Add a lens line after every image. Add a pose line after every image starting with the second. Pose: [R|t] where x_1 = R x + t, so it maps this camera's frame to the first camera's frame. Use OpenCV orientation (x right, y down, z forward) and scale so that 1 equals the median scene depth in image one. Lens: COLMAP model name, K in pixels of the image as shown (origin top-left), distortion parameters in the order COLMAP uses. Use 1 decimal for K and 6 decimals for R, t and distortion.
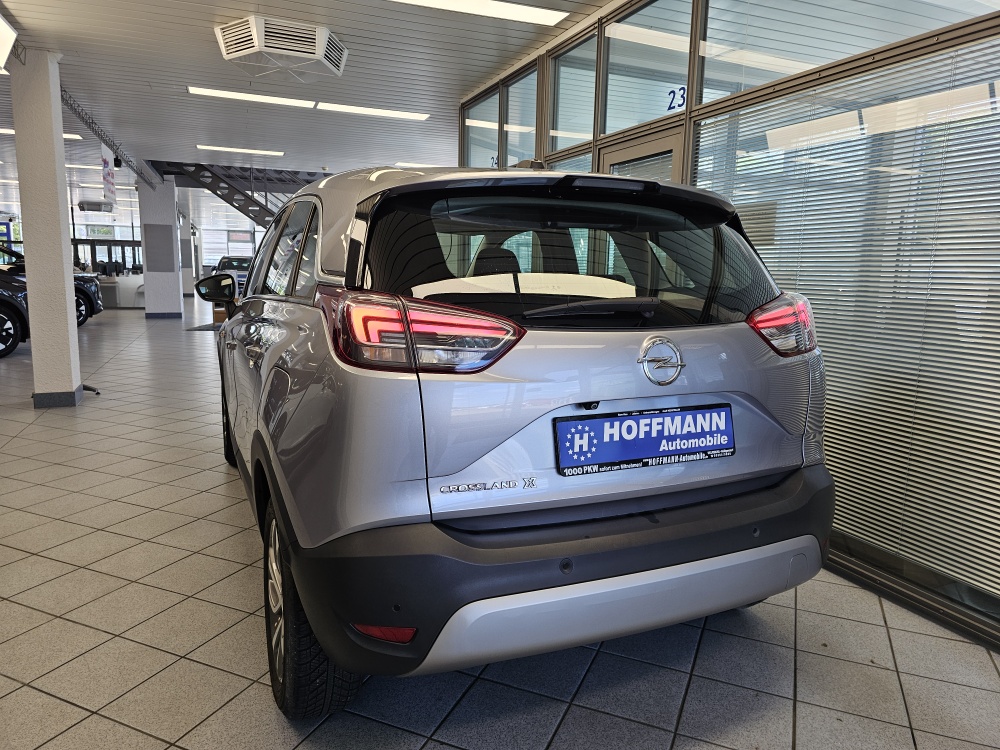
lens RADIAL K [[683.8, 0, 501.3], [0, 683.8, 370.5], [0, 0, 1]] dist [0.039113, -0.049848]
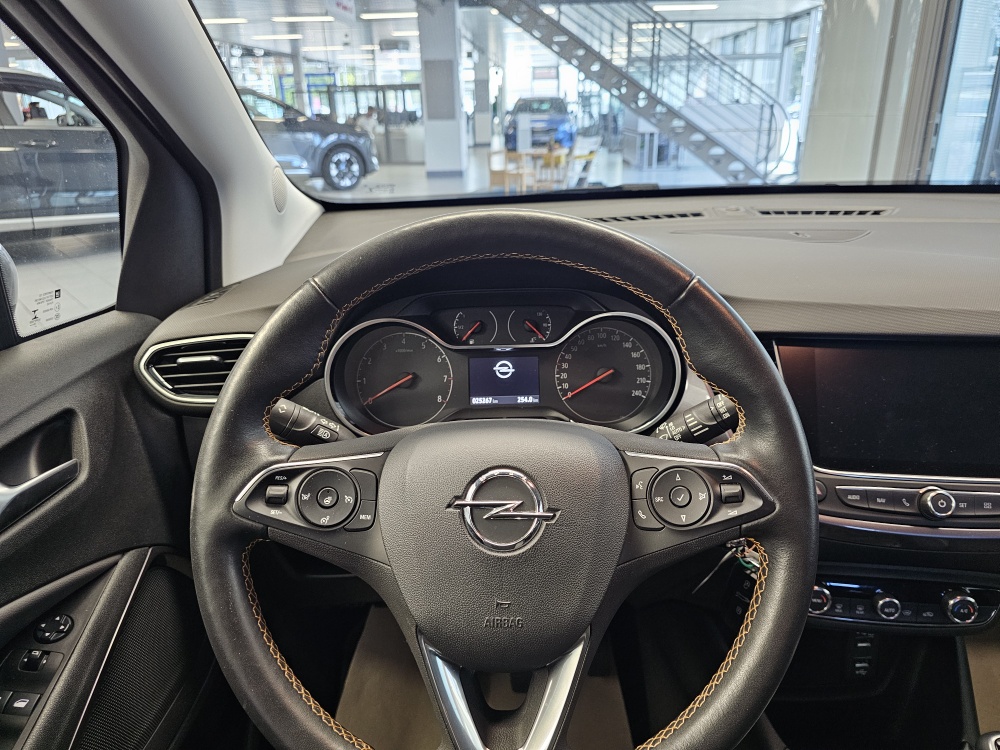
lens RADIAL K [[683.8, 0, 497.2], [0, 683.8, 367.4], [0, 0, 1]] dist [0.039113, -0.049848]
pose [[0.903859, 0.109070, -0.413695, -0.059607], [-0.017143, 0.975414, 0.219712, -0.042212], [0.427488, -0.191497, 0.883506, 0.277405]]
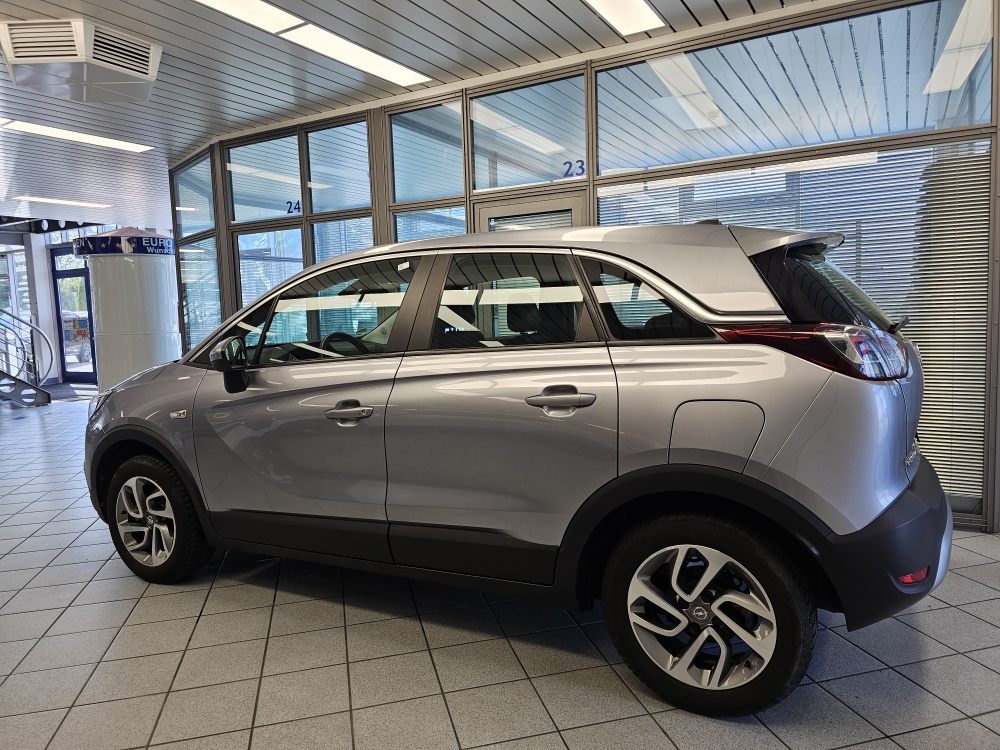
lens RADIAL K [[683.8, 0, 494.5], [0, 683.8, 368.2], [0, 0, 1]] dist [0.039113, -0.049848]
pose [[0.785184, -0.103933, 0.610478, -0.201439], [0.141132, 0.989906, -0.012990, -0.014923], [-0.602966, 0.096358, 0.791926, 0.048018]]
